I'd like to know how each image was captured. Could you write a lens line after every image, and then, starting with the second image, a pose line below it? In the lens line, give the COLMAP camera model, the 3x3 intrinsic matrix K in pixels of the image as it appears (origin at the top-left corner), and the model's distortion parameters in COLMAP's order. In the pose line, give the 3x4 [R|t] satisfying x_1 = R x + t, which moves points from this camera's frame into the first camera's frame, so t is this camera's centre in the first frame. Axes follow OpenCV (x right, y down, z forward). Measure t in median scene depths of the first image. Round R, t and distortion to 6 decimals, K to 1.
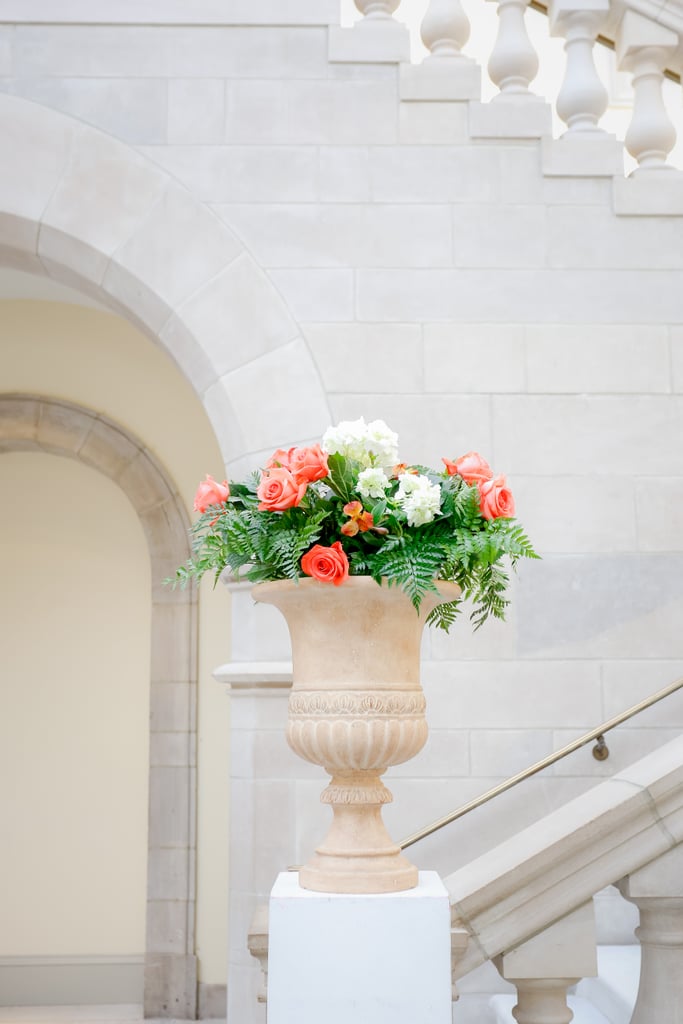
lens RADIAL K [[1135.1, 0, 324.2], [0, 1135.1, 496.8], [0, 0, 1]] dist [-0.021062, 0.128171]
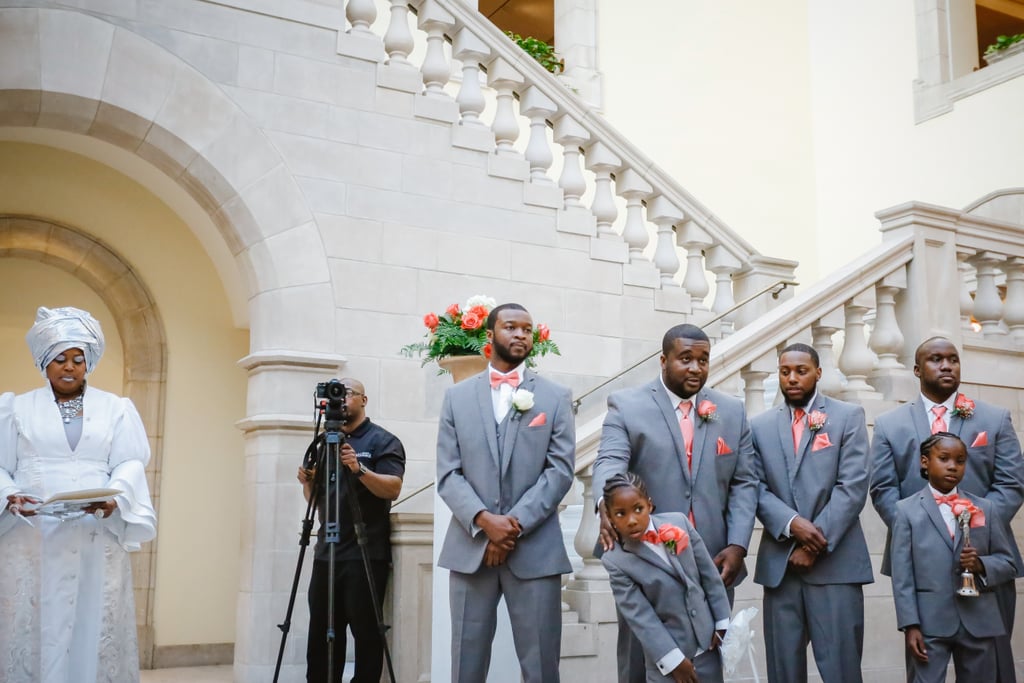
lens RADIAL K [[1135.1, 0, 512.9], [0, 1135.1, 309.4], [0, 0, 1]] dist [-0.021062, 0.128171]
pose [[0.884392, 0.101186, 0.455646, -0.486053], [-0.092513, 0.994852, -0.041363, 0.027811], [-0.457485, -0.005572, 0.889200, -0.578289]]
